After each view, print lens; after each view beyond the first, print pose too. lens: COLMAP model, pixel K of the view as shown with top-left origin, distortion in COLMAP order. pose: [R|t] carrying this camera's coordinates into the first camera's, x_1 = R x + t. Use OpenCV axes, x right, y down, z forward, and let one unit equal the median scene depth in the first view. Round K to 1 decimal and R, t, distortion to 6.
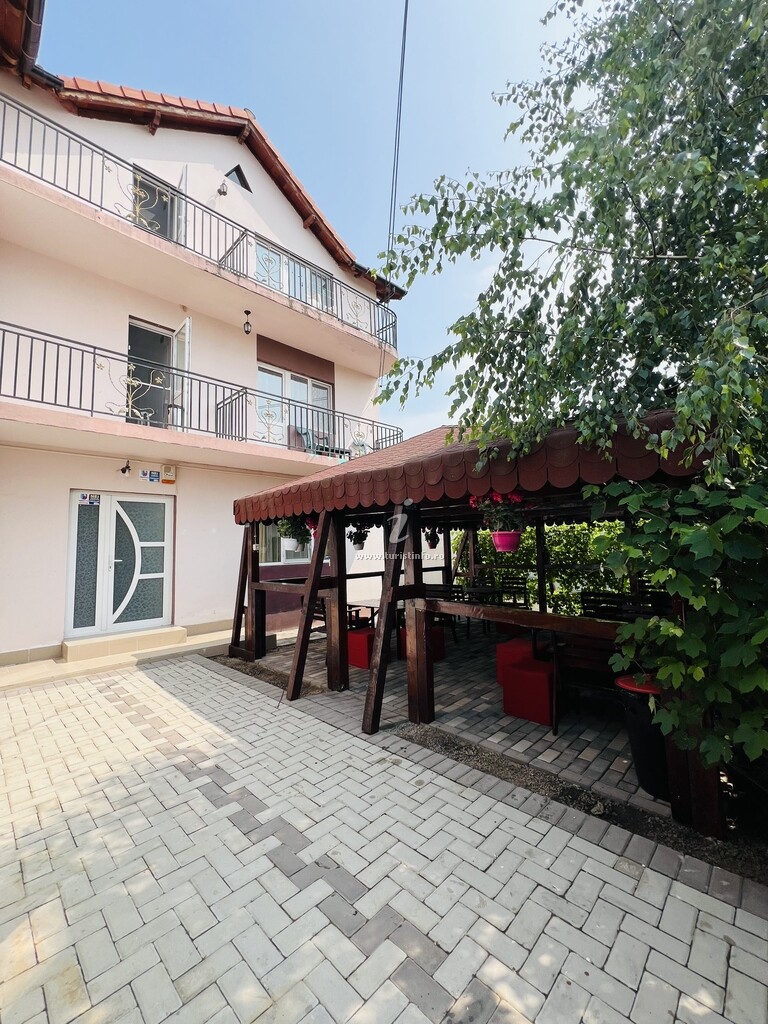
lens RADIAL K [[410.4, 0, 384.3], [0, 410.4, 512.0], [0, 0, 1]] dist [-0.001474, 0.000590]
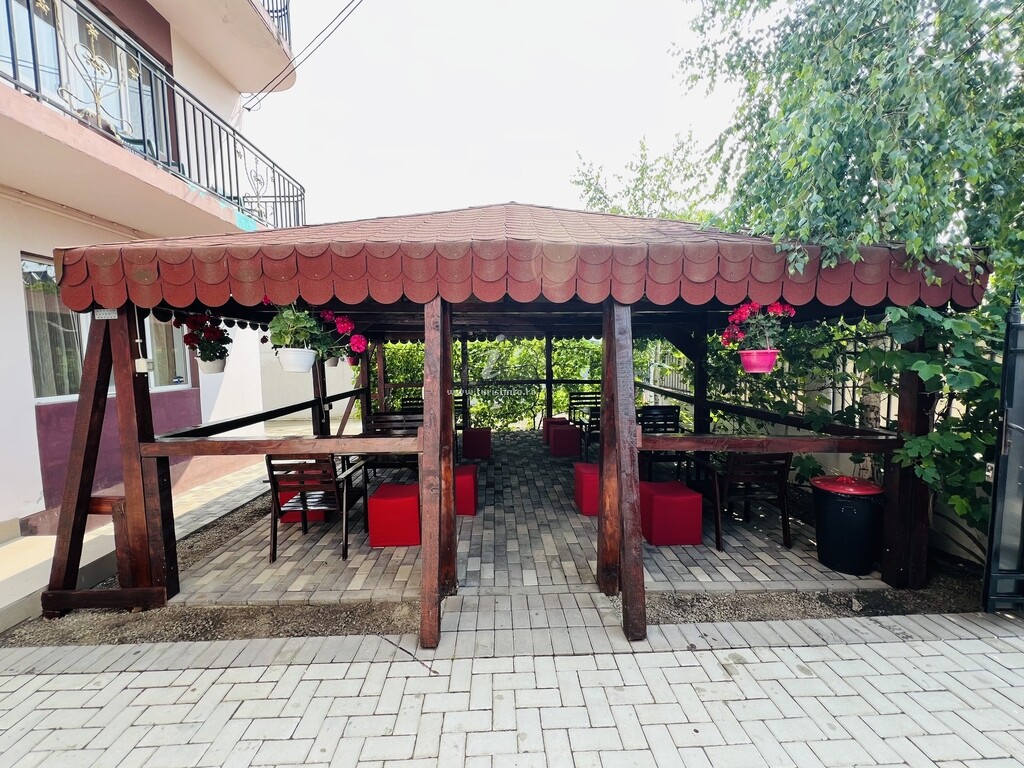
lens RADIAL K [[410.4, 0, 509.2], [0, 410.4, 387.9], [0, 0, 1]] dist [-0.001474, 0.000590]
pose [[0.691938, -0.042947, 0.720678, -0.645870], [-0.063090, 0.990813, 0.119619, 0.055199], [-0.719195, -0.128236, 0.682872, 0.723386]]
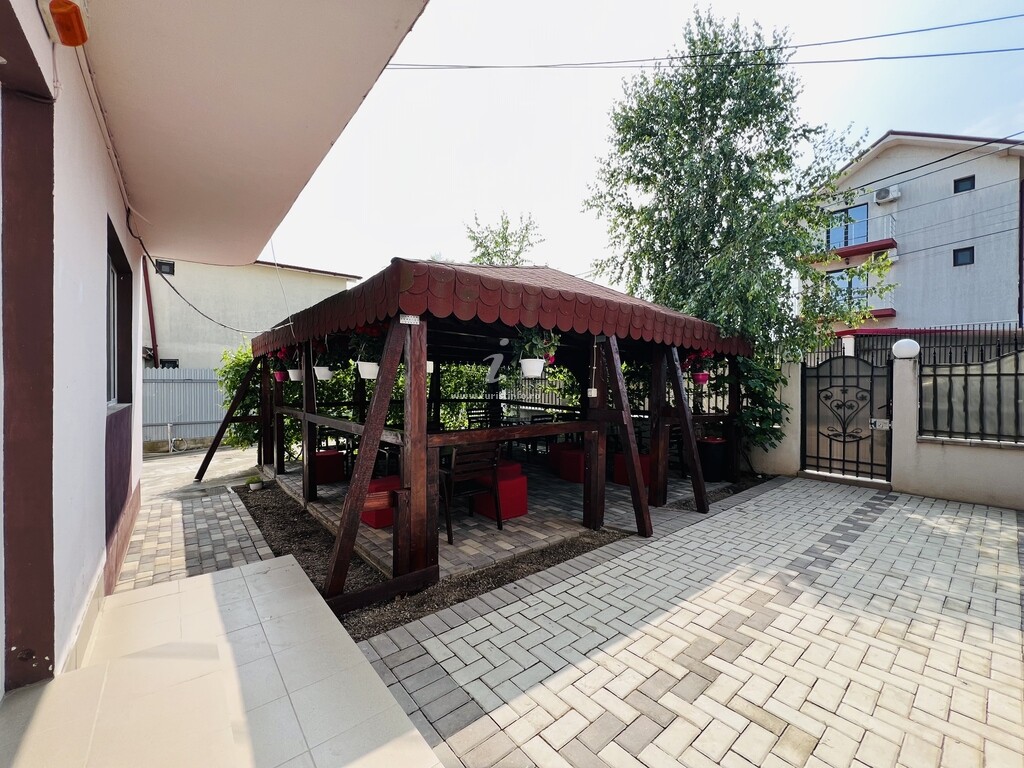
lens RADIAL K [[411.2, 0, 511.3], [0, 411.2, 386.5], [0, 0, 1]] dist [-0.000374, 0.000562]
pose [[0.103140, 0.019196, 0.994482, -1.454128], [-0.093853, 0.995541, -0.009483, 0.188011], [-0.990229, -0.092357, 0.104482, 1.505571]]
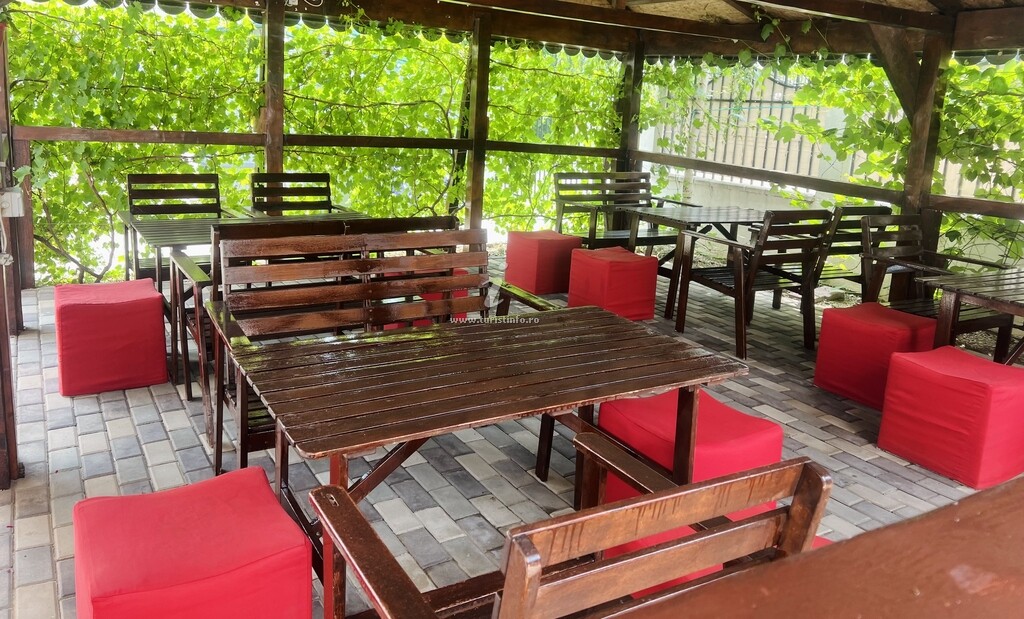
lens RADIAL K [[772.2, 0, 511.2], [0, 772.2, 250.2], [0, 0, 1]] dist [0.057142, 0.000026]
pose [[0.247952, -0.132933, 0.959609, -0.603190], [-0.147961, 0.973723, 0.173119, 0.212436], [-0.957407, -0.184910, 0.221768, 1.724428]]
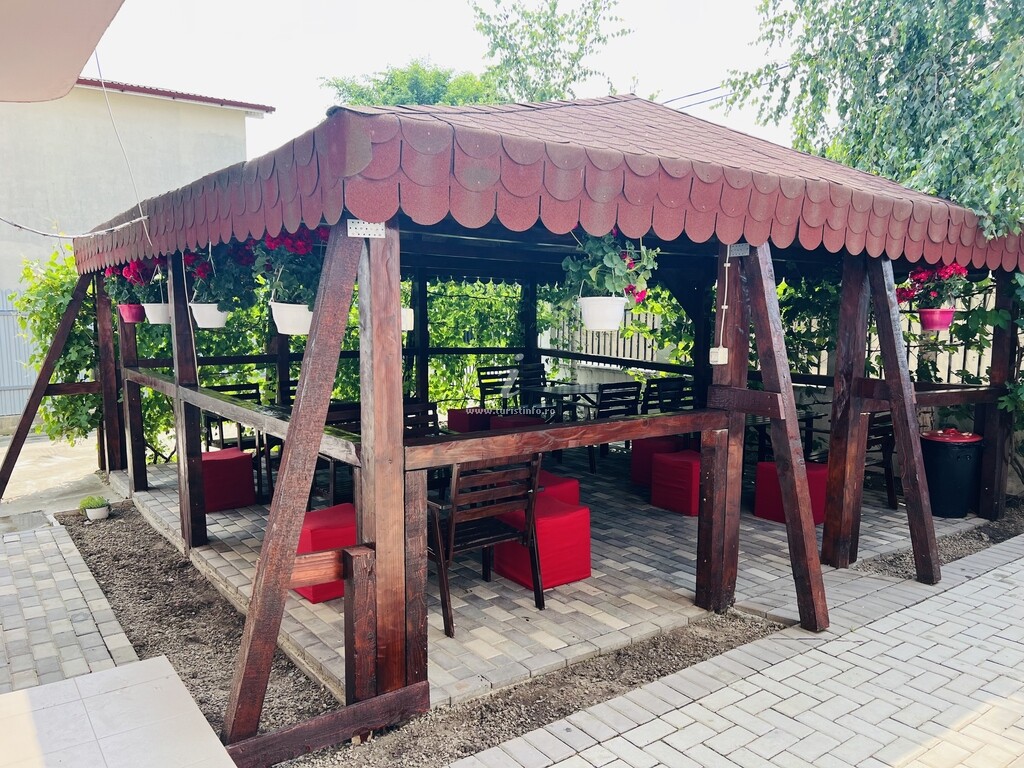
lens RADIAL K [[769.1, 0, 518.6], [0, 769.1, 396.3], [0, 0, 1]] dist [0.051046, -0.048435]
pose [[0.156623, -0.090103, 0.983540, -1.433787], [-0.092975, 0.990063, 0.105506, 0.135368], [-0.983273, -0.107969, 0.146689, 1.515185]]
